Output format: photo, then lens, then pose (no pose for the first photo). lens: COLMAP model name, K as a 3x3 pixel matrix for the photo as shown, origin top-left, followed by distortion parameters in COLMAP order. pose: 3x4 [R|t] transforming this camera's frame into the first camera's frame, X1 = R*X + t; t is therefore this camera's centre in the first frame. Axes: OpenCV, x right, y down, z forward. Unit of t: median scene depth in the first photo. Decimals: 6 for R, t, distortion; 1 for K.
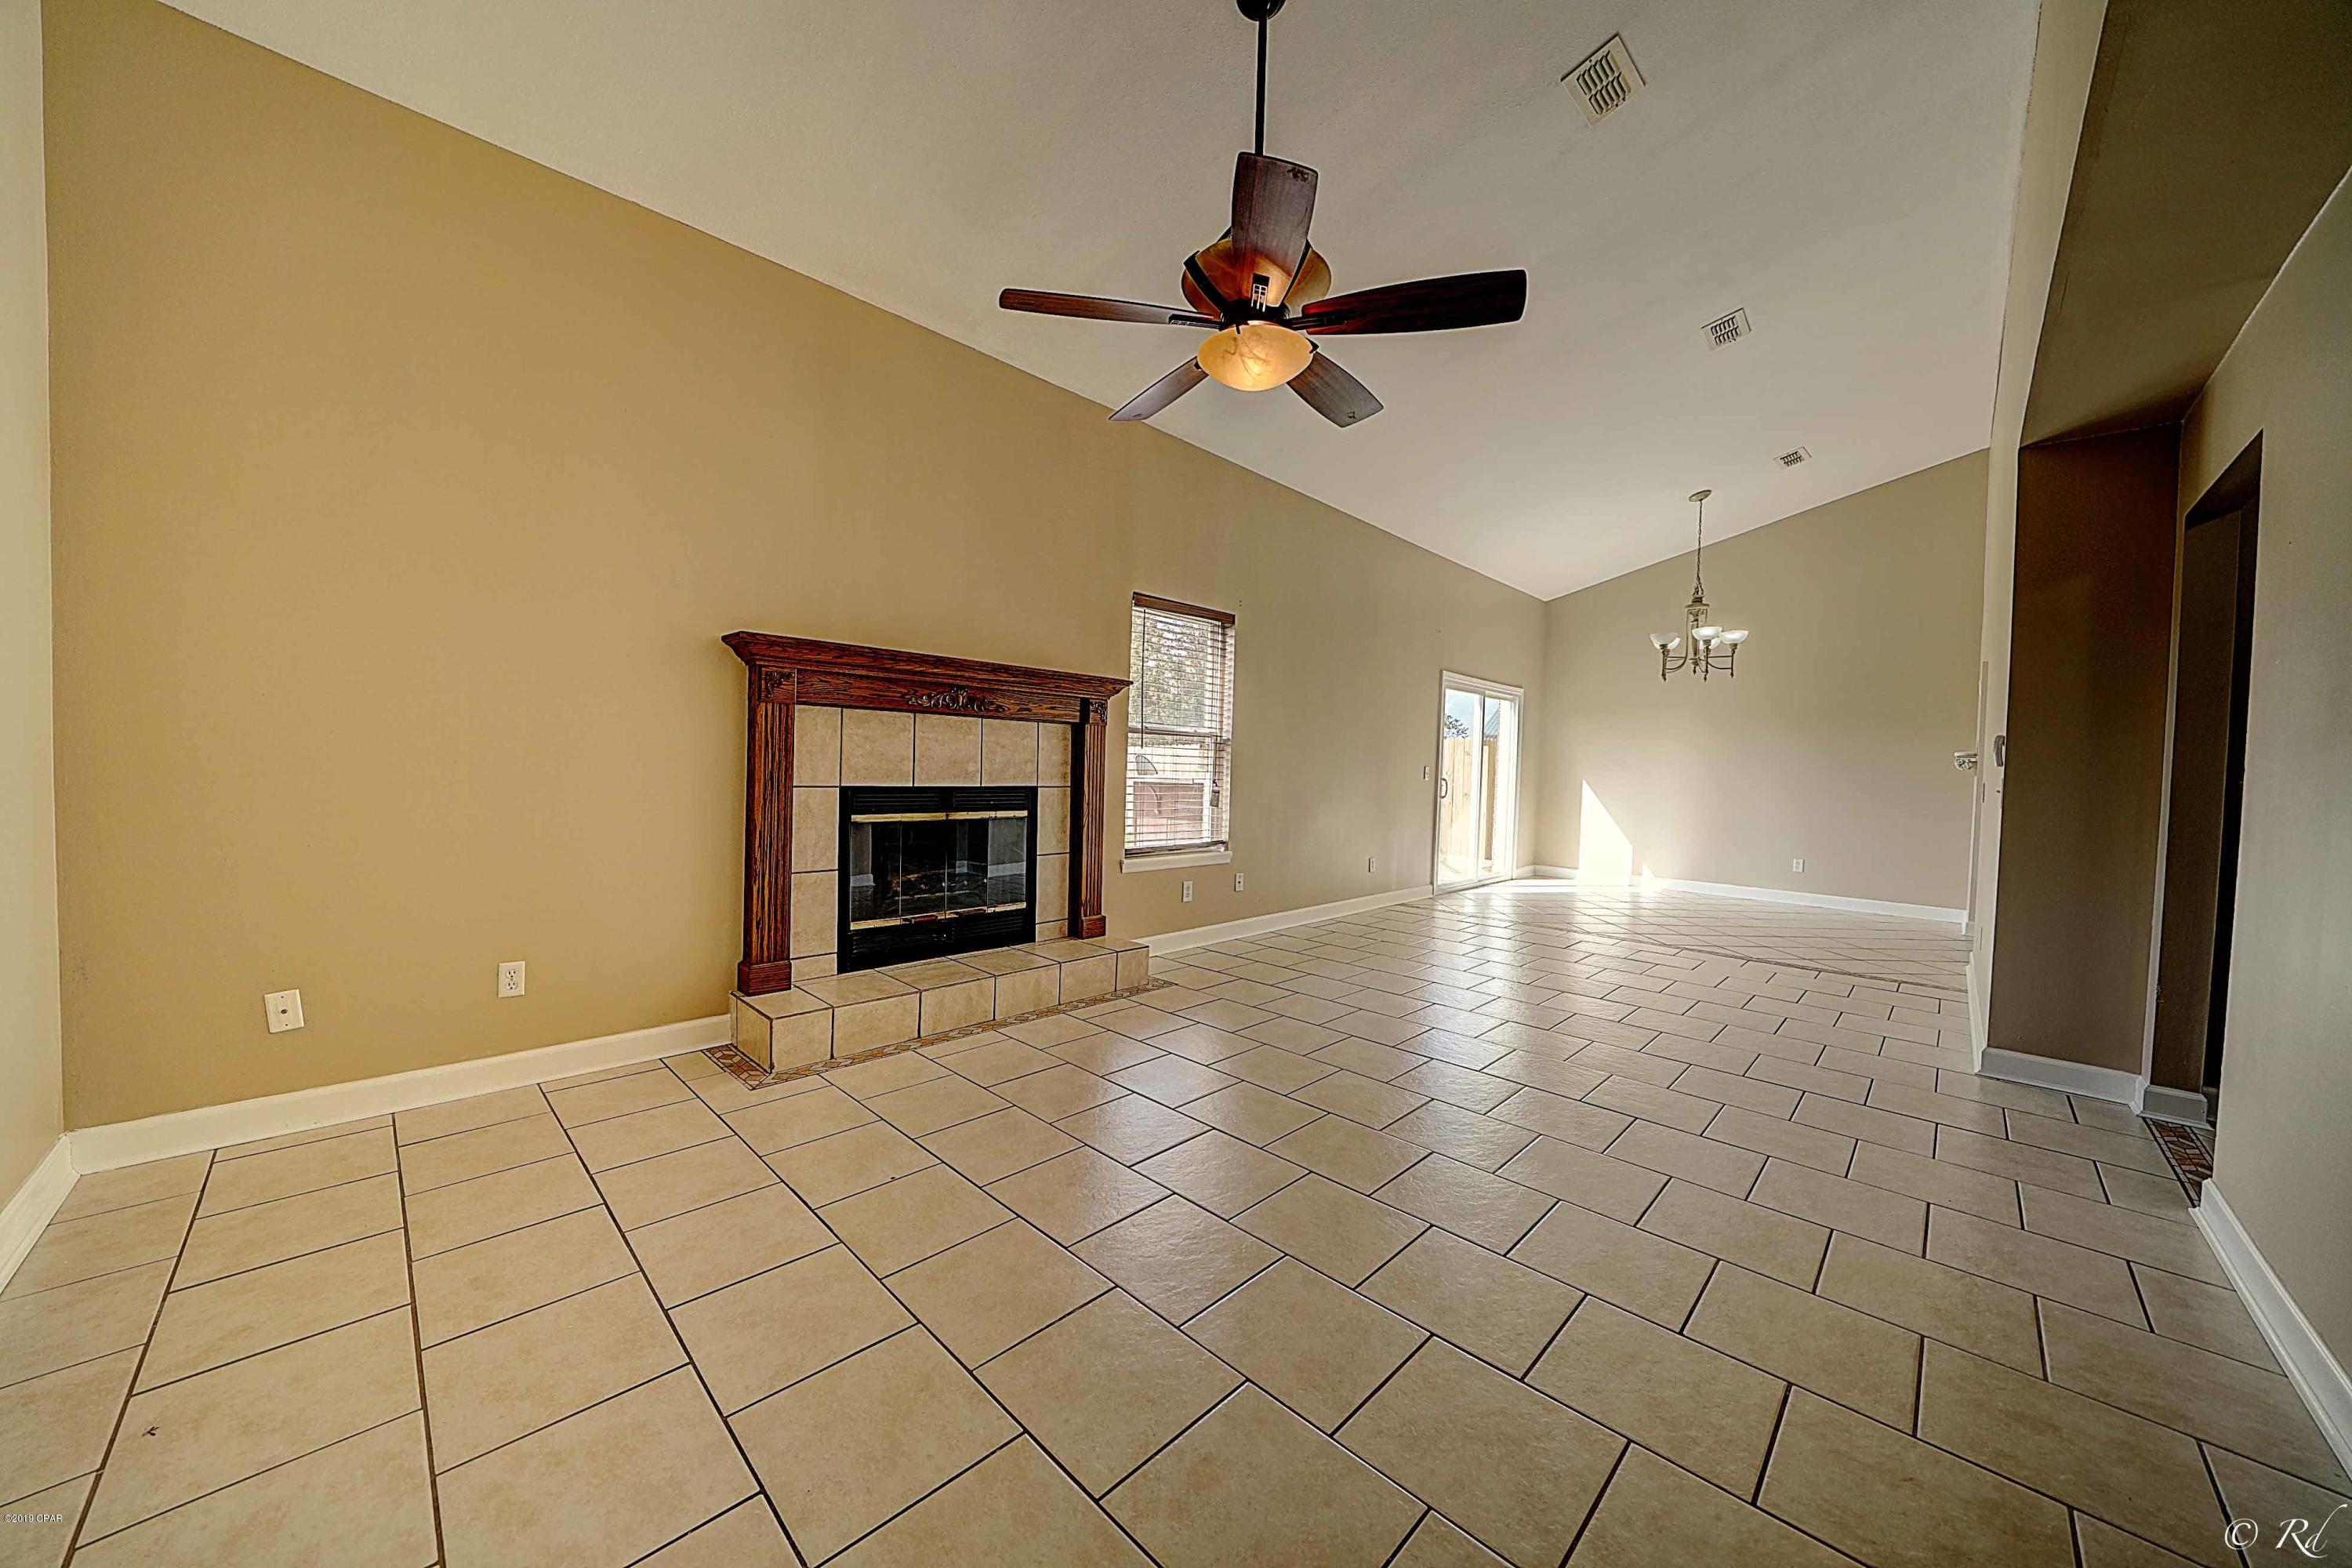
lens RADIAL K [[813.9, 0, 1176.0], [0, 813.9, 784.0], [0, 0, 1]] dist [-0.019592, 0.000006]
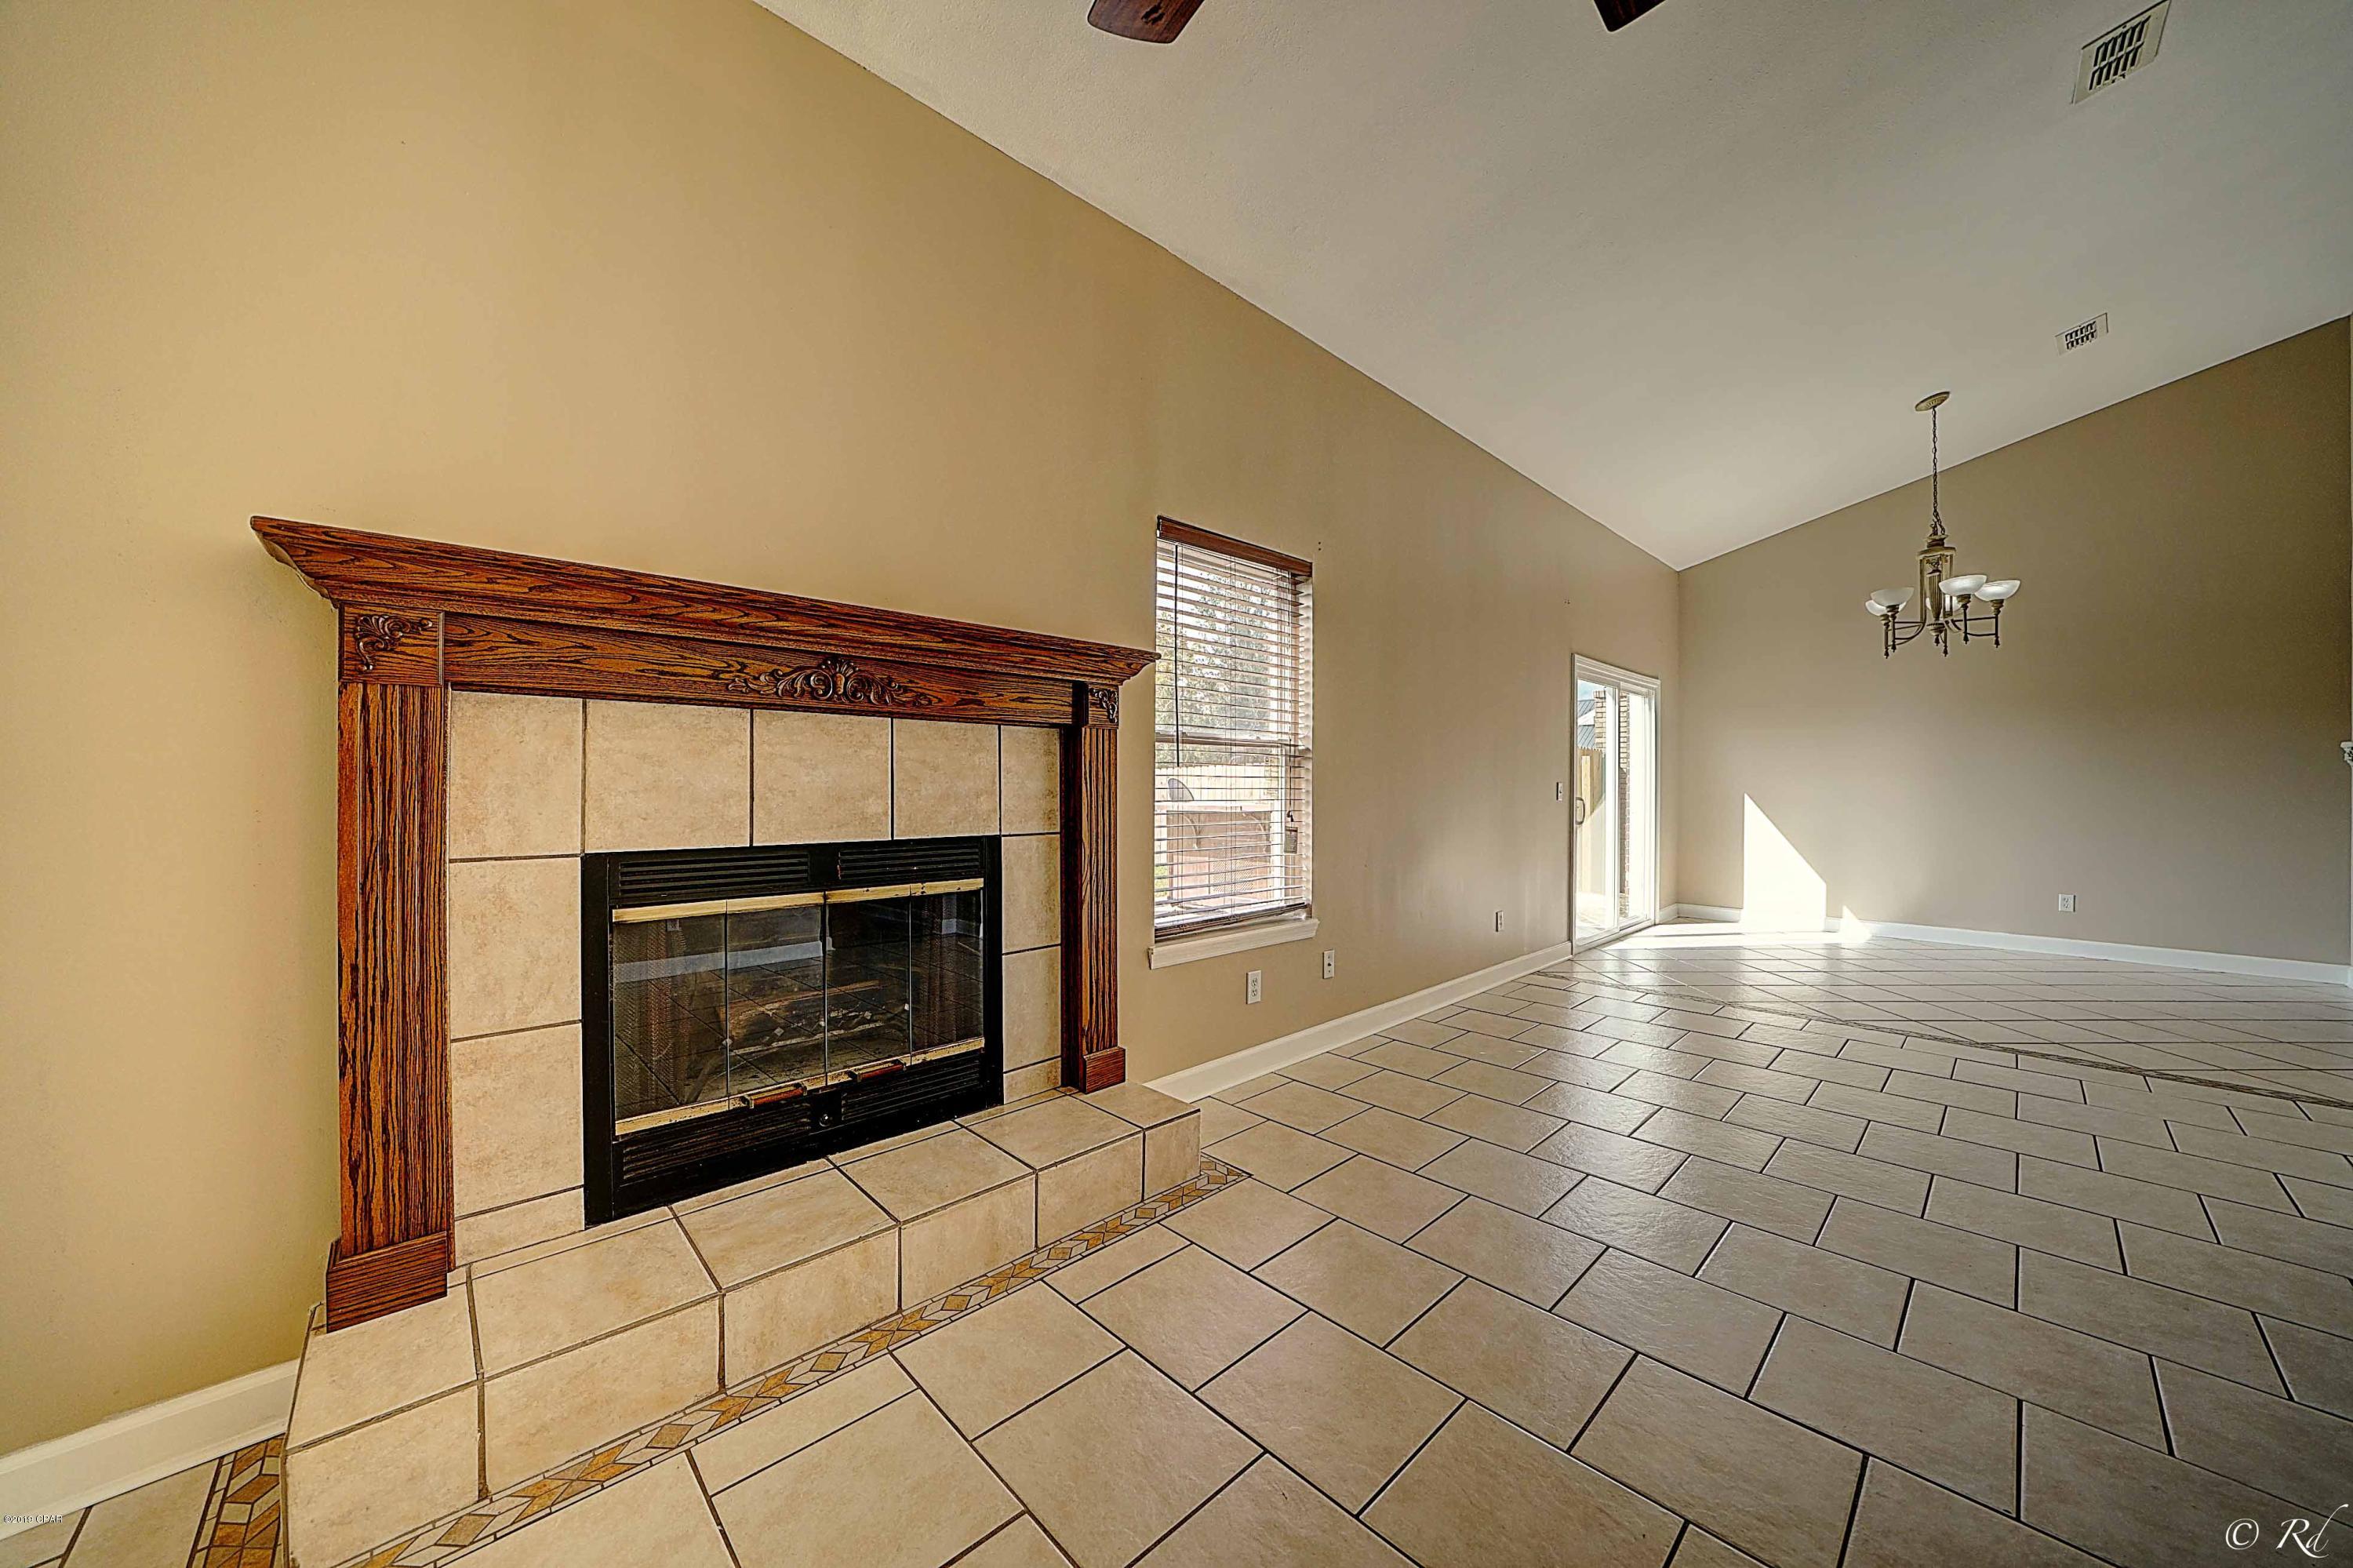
lens RADIAL K [[814.3, 0, 1176.5], [0, 814.3, 784.0], [0, 0, 1]] dist [-0.019592, 0.000006]
pose [[0.998901, -0.026340, -0.038778, -0.021074], [0.025265, 0.999290, -0.027959, -0.013865], [0.039487, 0.026948, 0.998857, 0.413655]]
